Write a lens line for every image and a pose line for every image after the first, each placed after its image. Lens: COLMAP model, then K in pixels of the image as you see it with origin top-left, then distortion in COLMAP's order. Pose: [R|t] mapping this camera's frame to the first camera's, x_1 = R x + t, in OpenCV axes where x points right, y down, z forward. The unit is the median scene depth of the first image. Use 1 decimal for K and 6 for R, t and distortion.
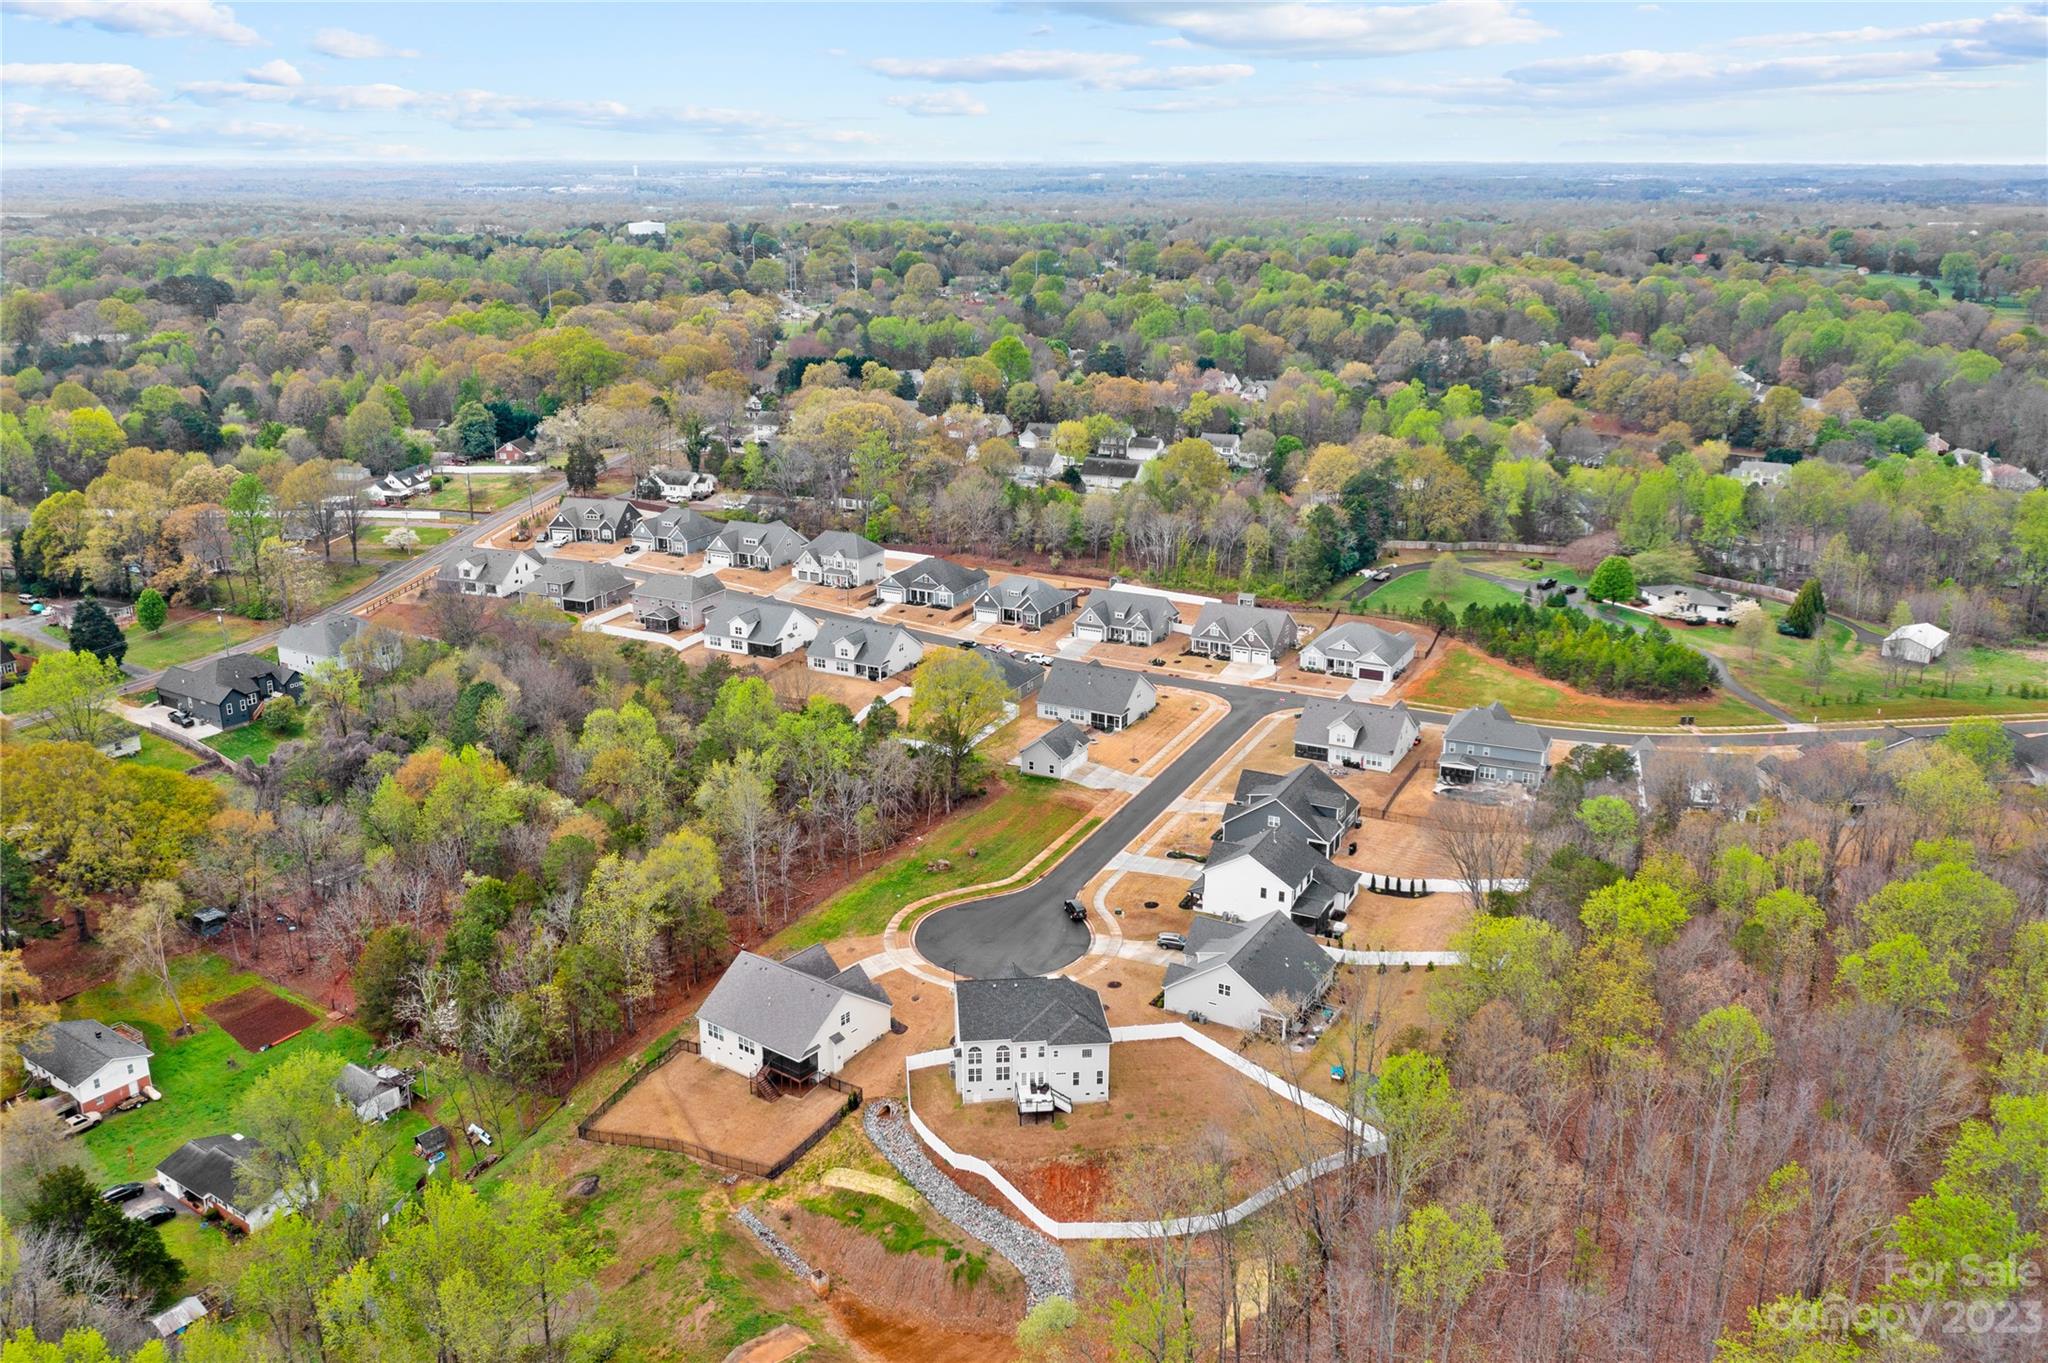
lens RADIAL K [[1628.1, 0, 1024.0], [0, 1628.1, 681.5], [0, 0, 1]] dist [-0.011951, 0.001478]
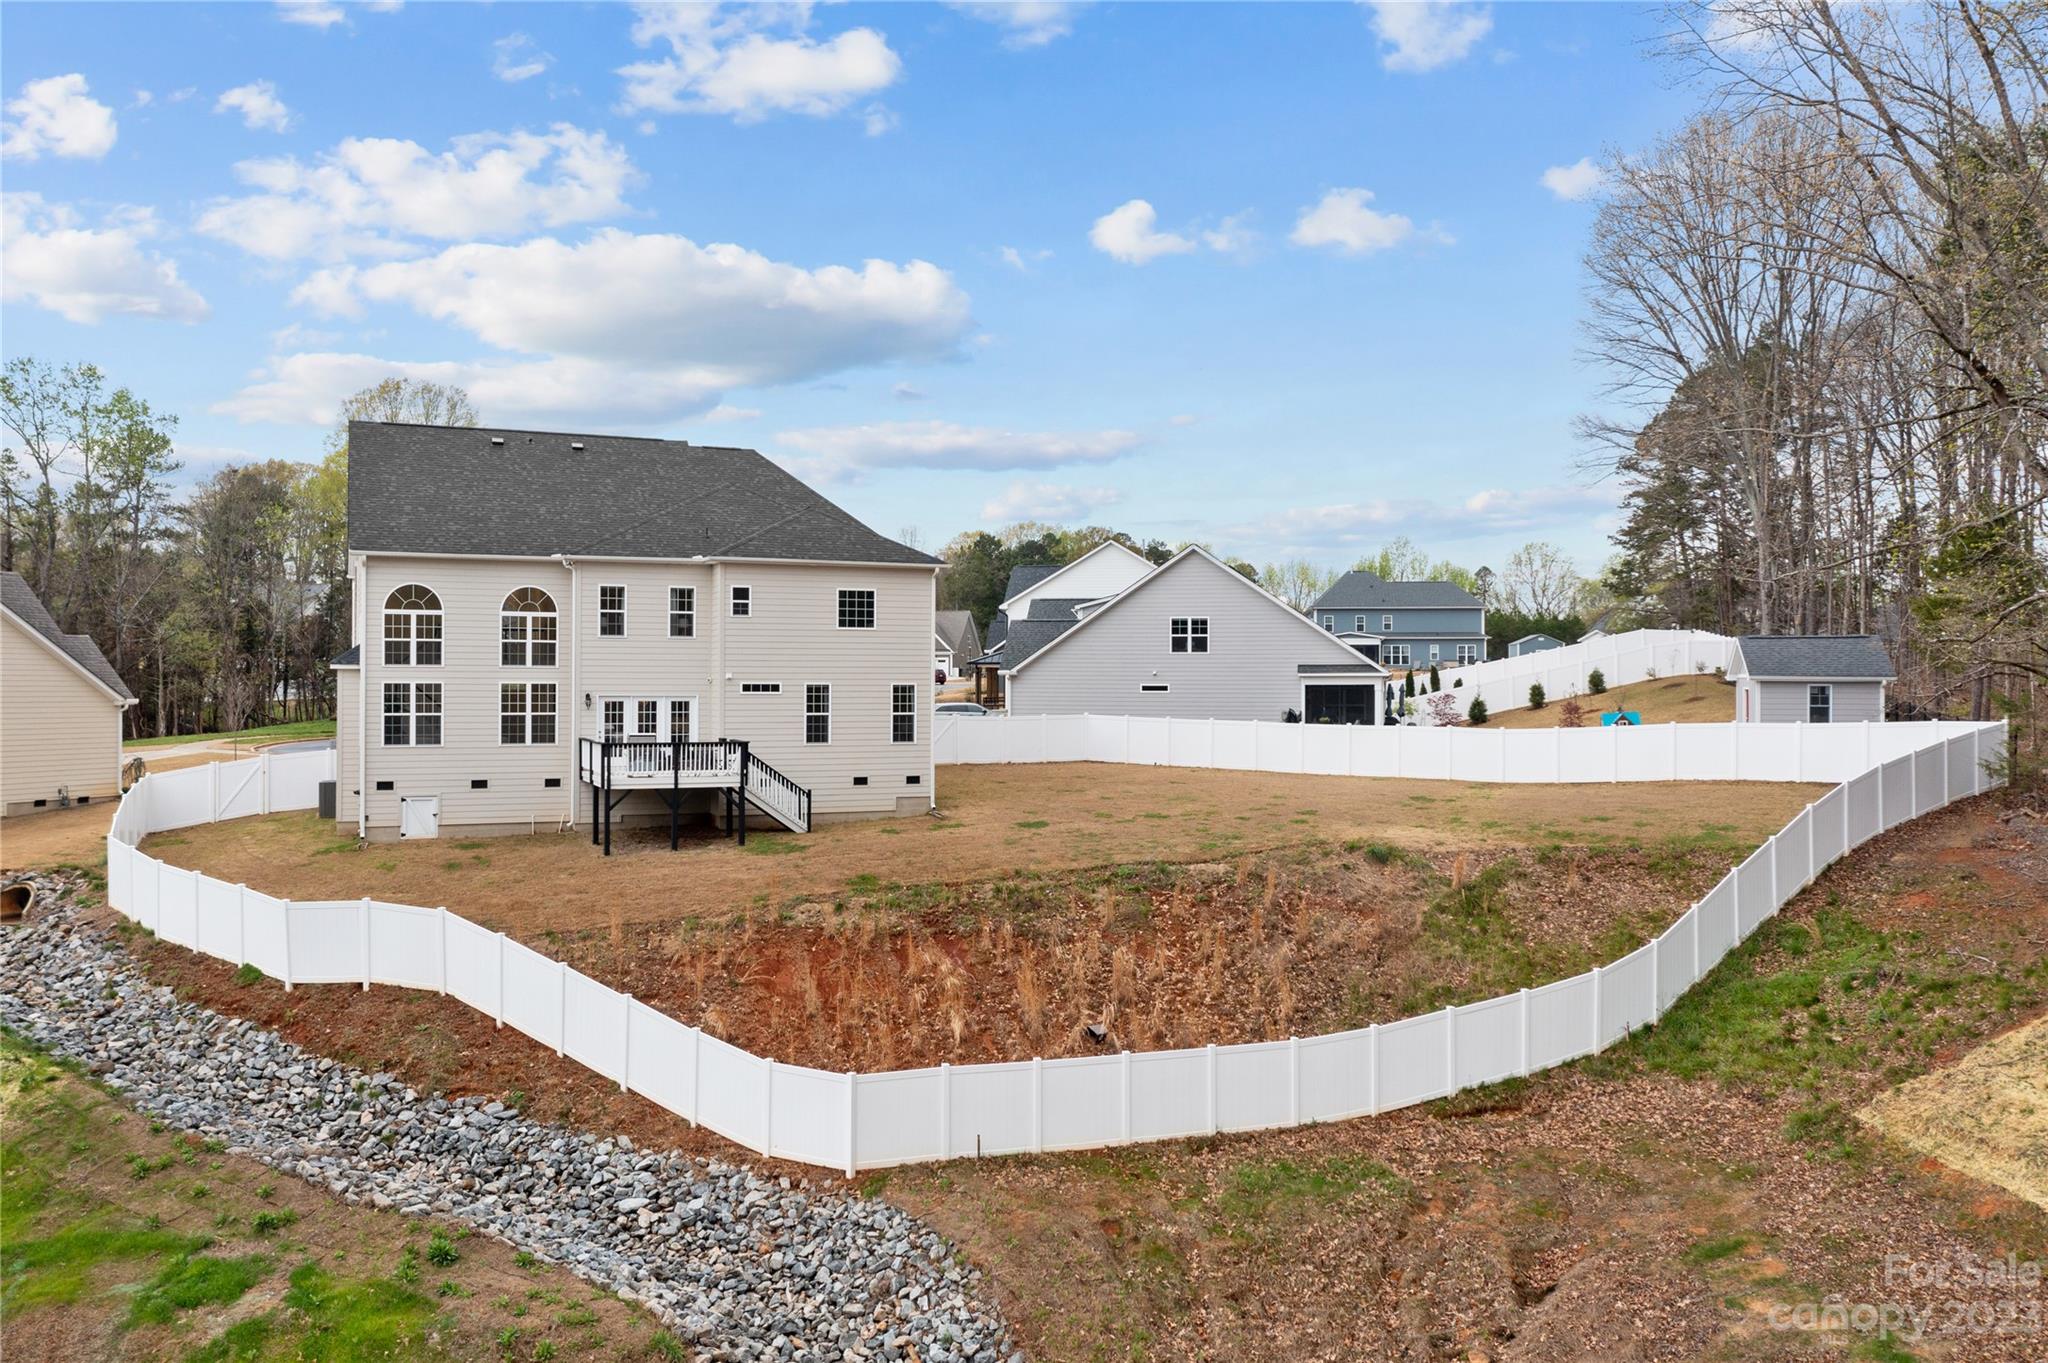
lens RADIAL K [[1628.1, 0, 1024.0], [0, 1628.1, 681.5], [0, 0, 1]] dist [-0.011951, 0.001478]
pose [[0.957296, 0.000224, 0.289109, -0.012339], [0.082880, 0.957816, -0.275173, 0.314634], [-0.276975, 0.287383, 0.916895, 0.746437]]
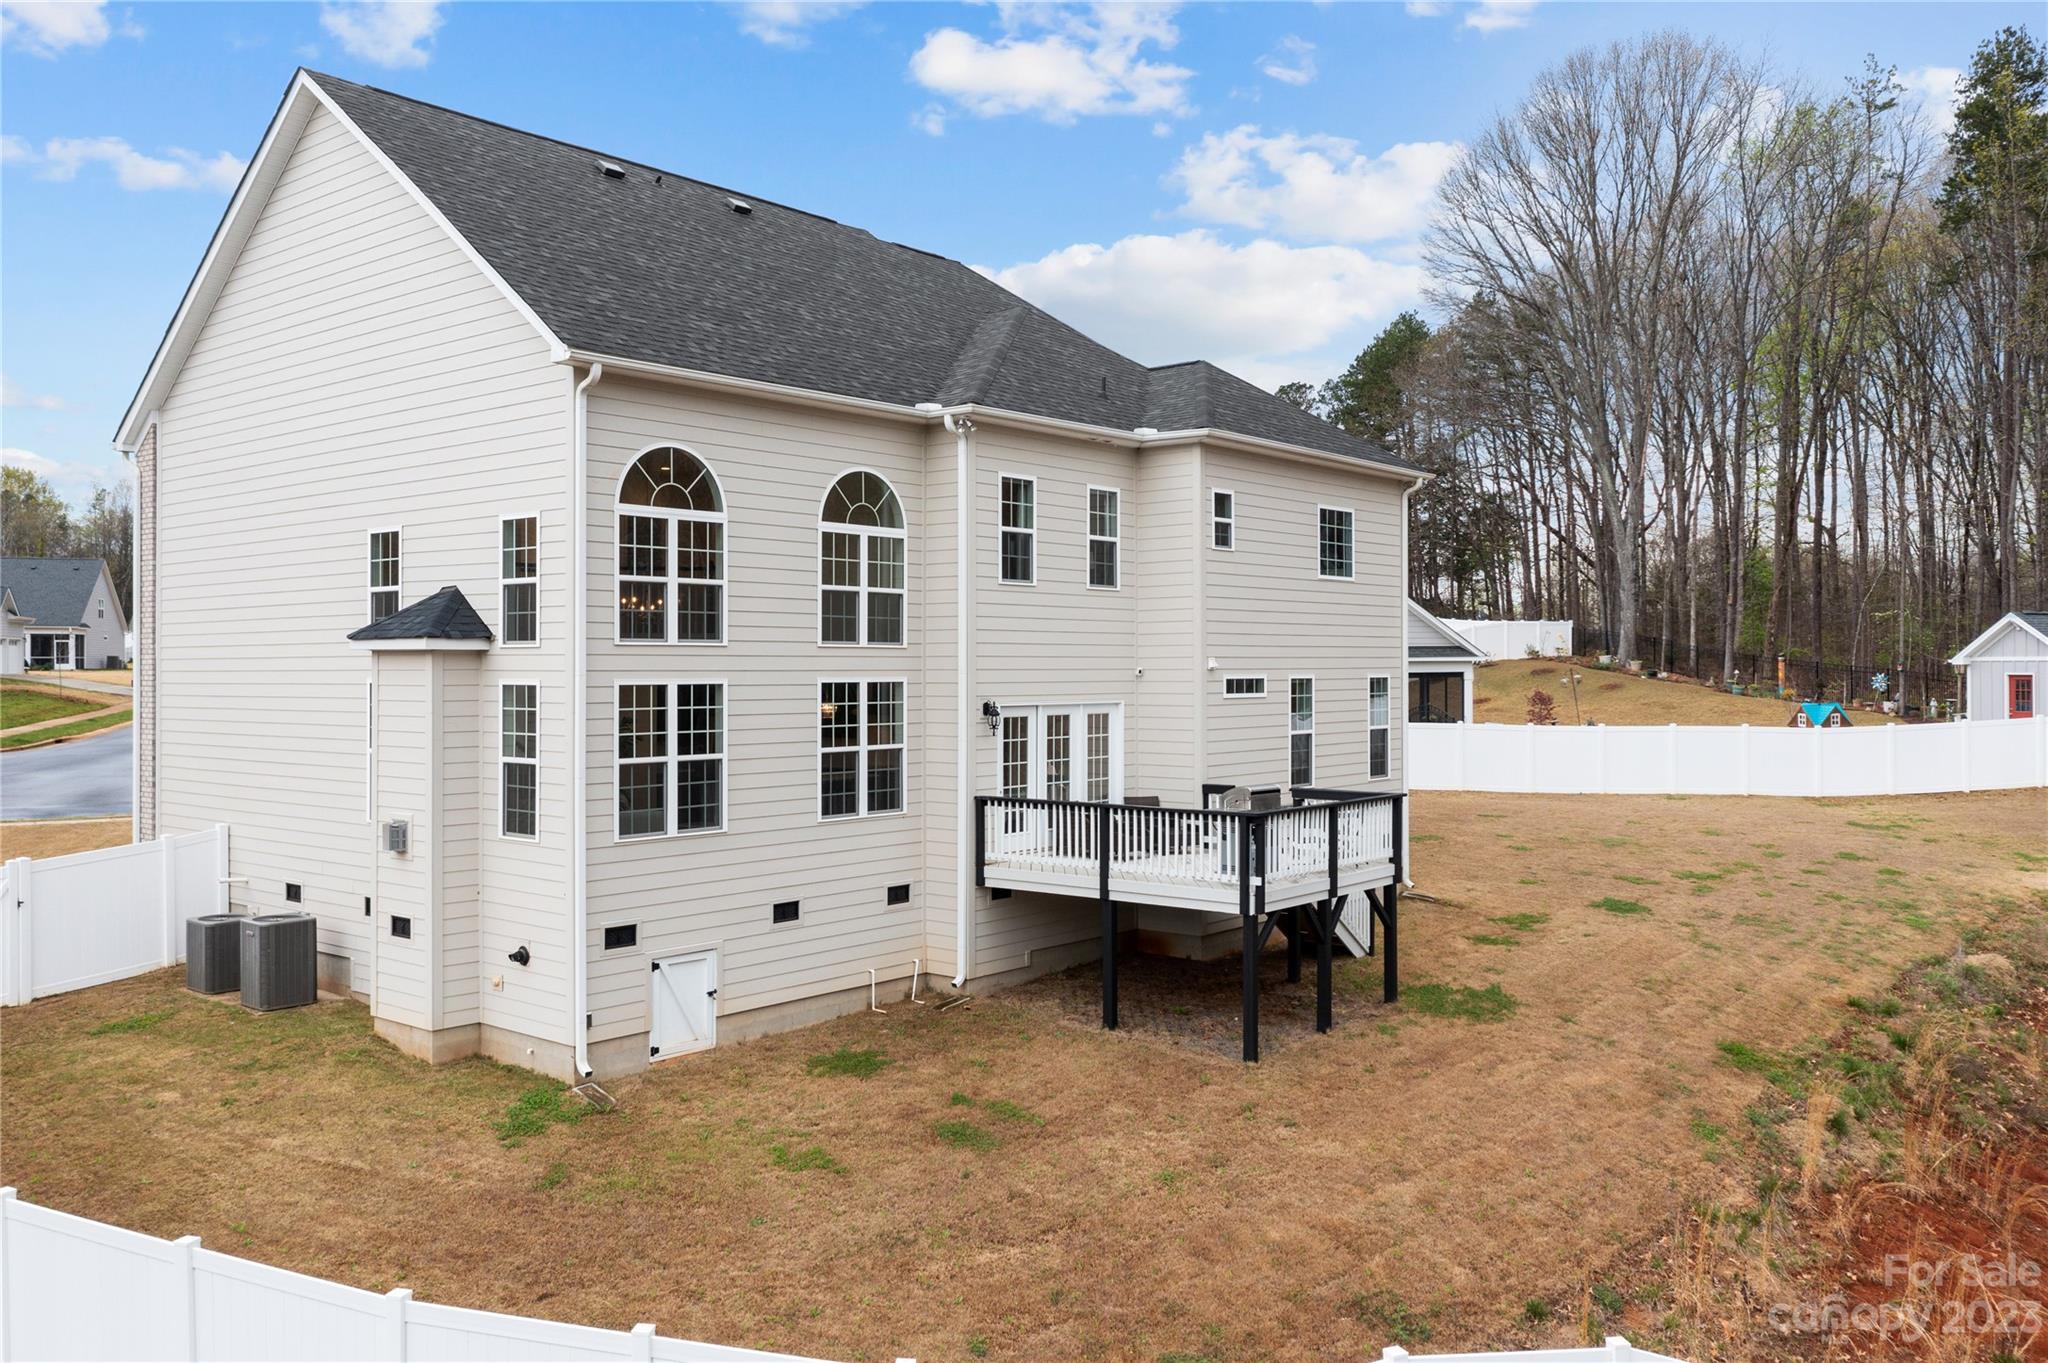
lens RADIAL K [[1628.1, 0, 1024.0], [0, 1628.1, 681.5], [0, 0, 1]] dist [-0.011951, 0.001478]
pose [[0.718013, -0.011291, 0.695938, -0.086497], [0.206416, 0.958342, -0.197416, 0.263358], [-0.664718, 0.285400, 0.690433, 0.914755]]
